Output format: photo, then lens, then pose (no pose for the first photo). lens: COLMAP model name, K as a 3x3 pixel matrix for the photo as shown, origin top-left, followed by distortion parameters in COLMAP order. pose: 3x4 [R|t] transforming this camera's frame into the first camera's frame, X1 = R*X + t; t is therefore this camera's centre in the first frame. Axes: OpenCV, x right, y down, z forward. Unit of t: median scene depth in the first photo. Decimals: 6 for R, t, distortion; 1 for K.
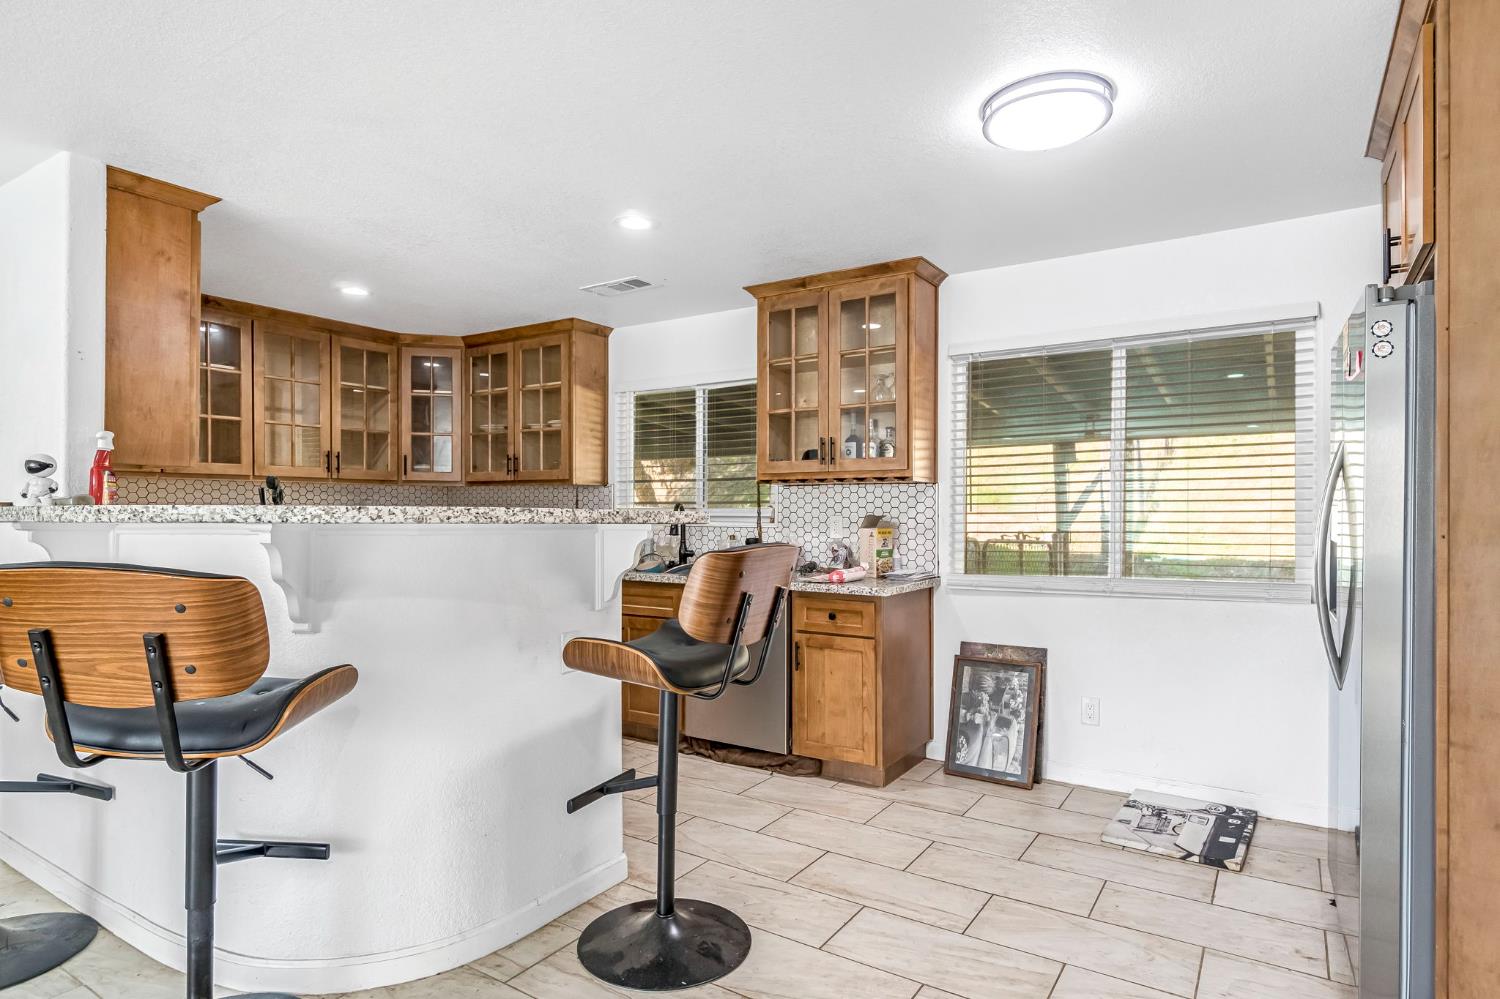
lens RADIAL K [[819.8, 0, 749.7], [0, 819.8, 565.6], [0, 0, 1]] dist [0.001534, 0.000042]
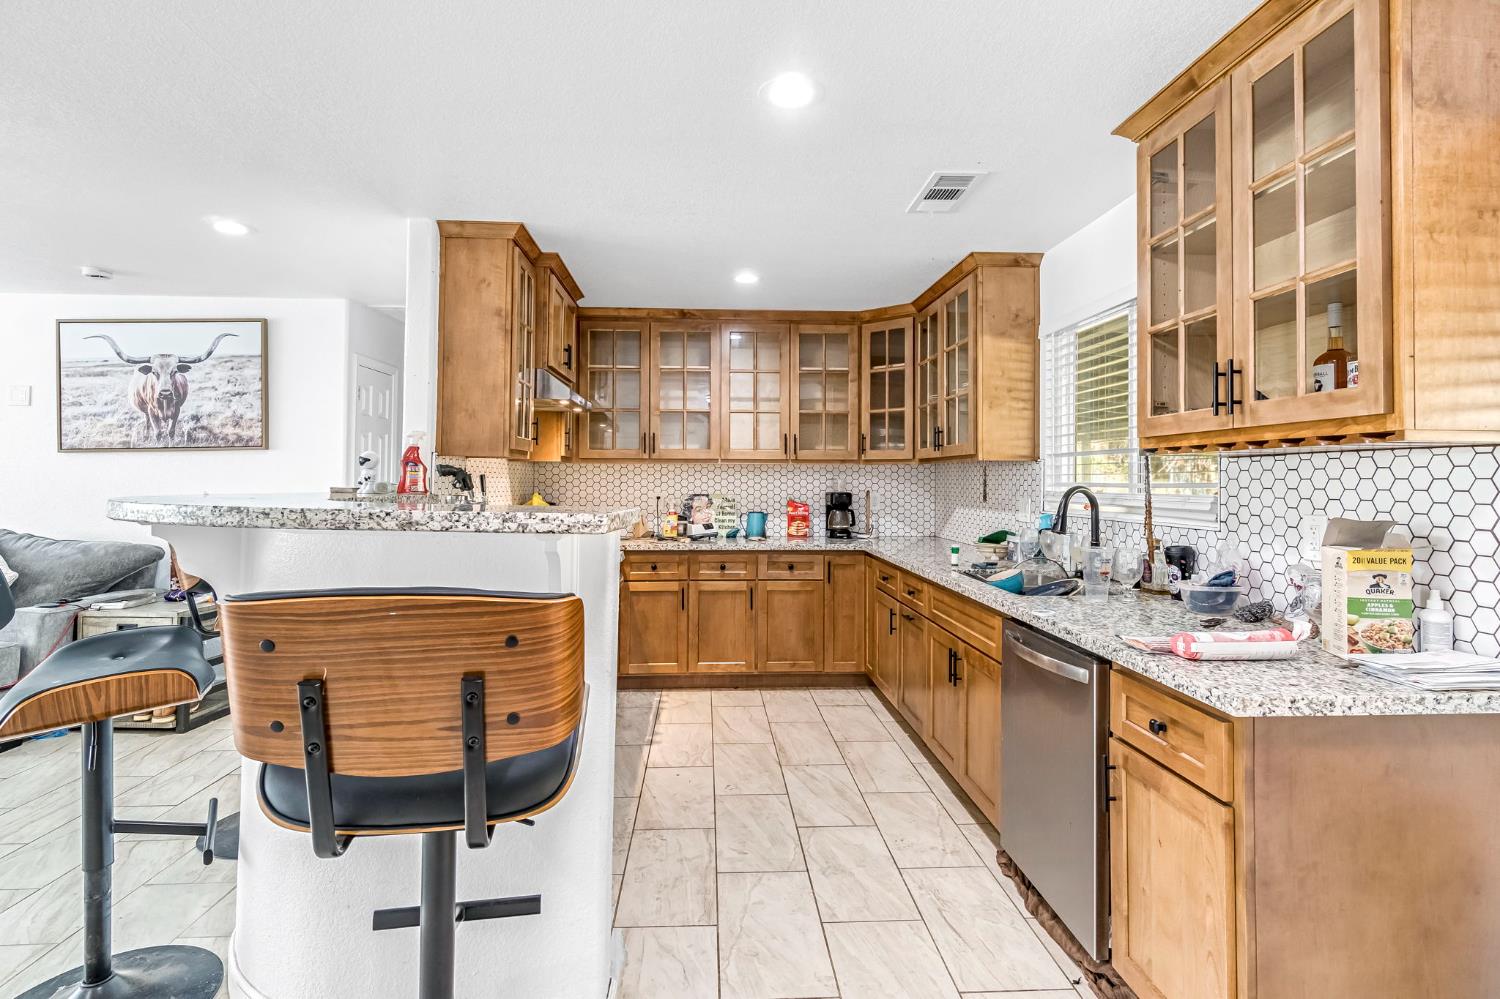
lens RADIAL K [[743.5, 0, 742.8], [0, 743.5, 489.9], [0, 0, 1]] dist [-0.000534, 0.000054]
pose [[0.592665, 0.011565, -0.805366, 0.257191], [-0.056878, 0.998002, -0.027525, -0.043164], [0.803439, 0.062121, 0.592138, 0.445058]]
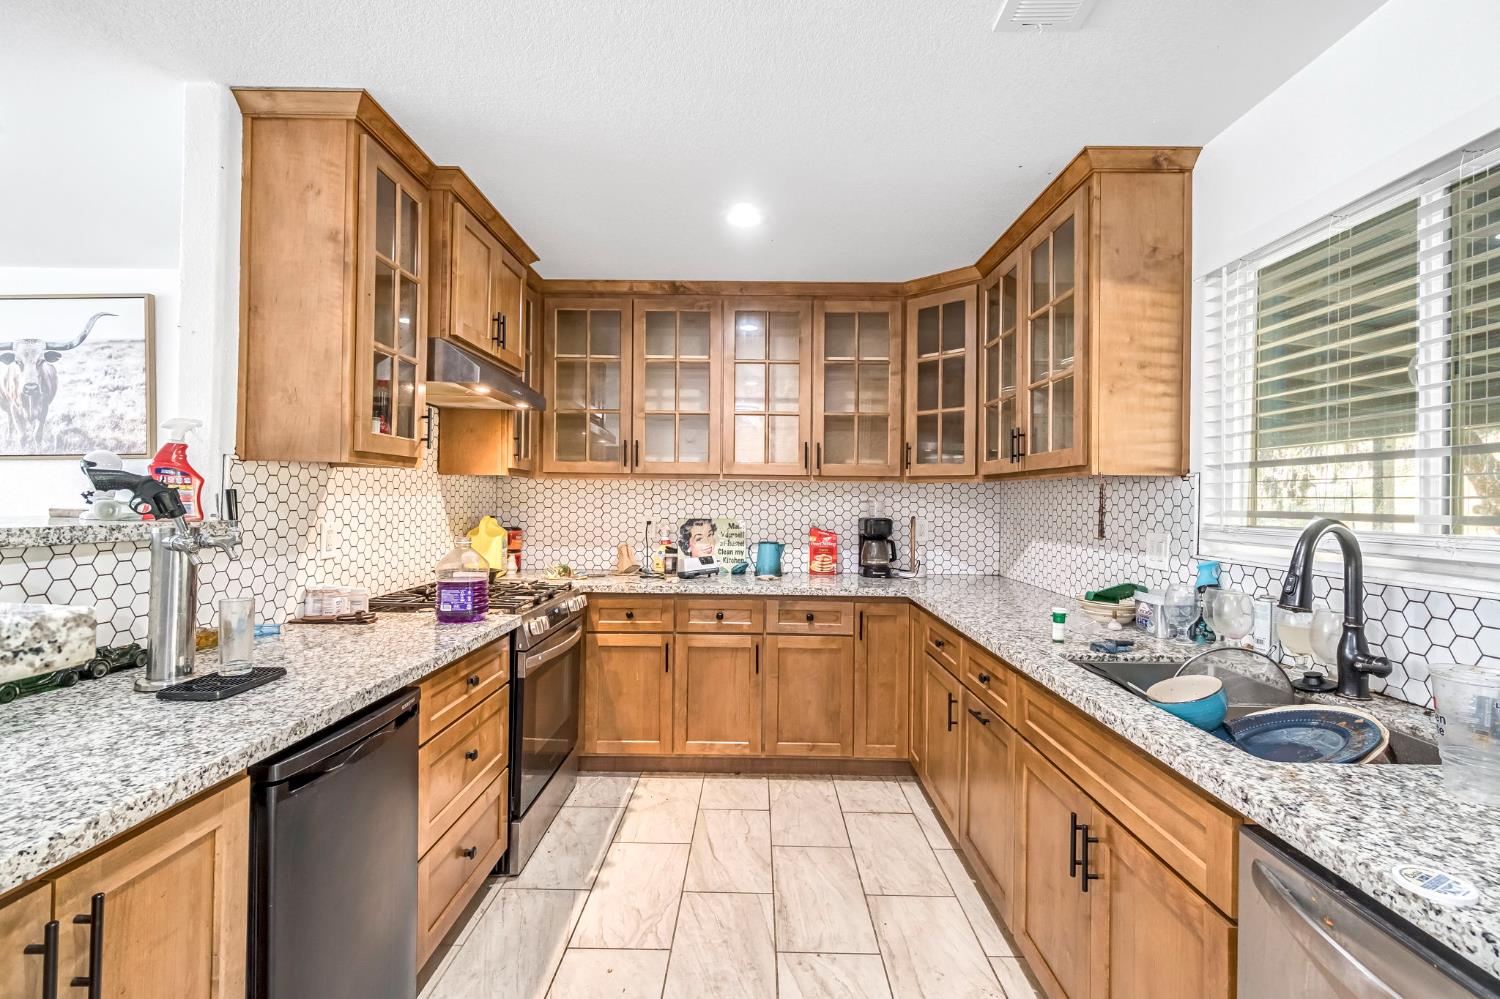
lens RADIAL K [[676.9, 0, 750.0], [0, 676.9, 499.5], [0, 0, 1]] dist [0.000388, 0.000133]
pose [[0.542503, 0.004215, -0.840043, 0.026046], [-0.067734, 0.996951, -0.038741, -0.060038], [0.837319, 0.077917, 0.541134, 0.672287]]
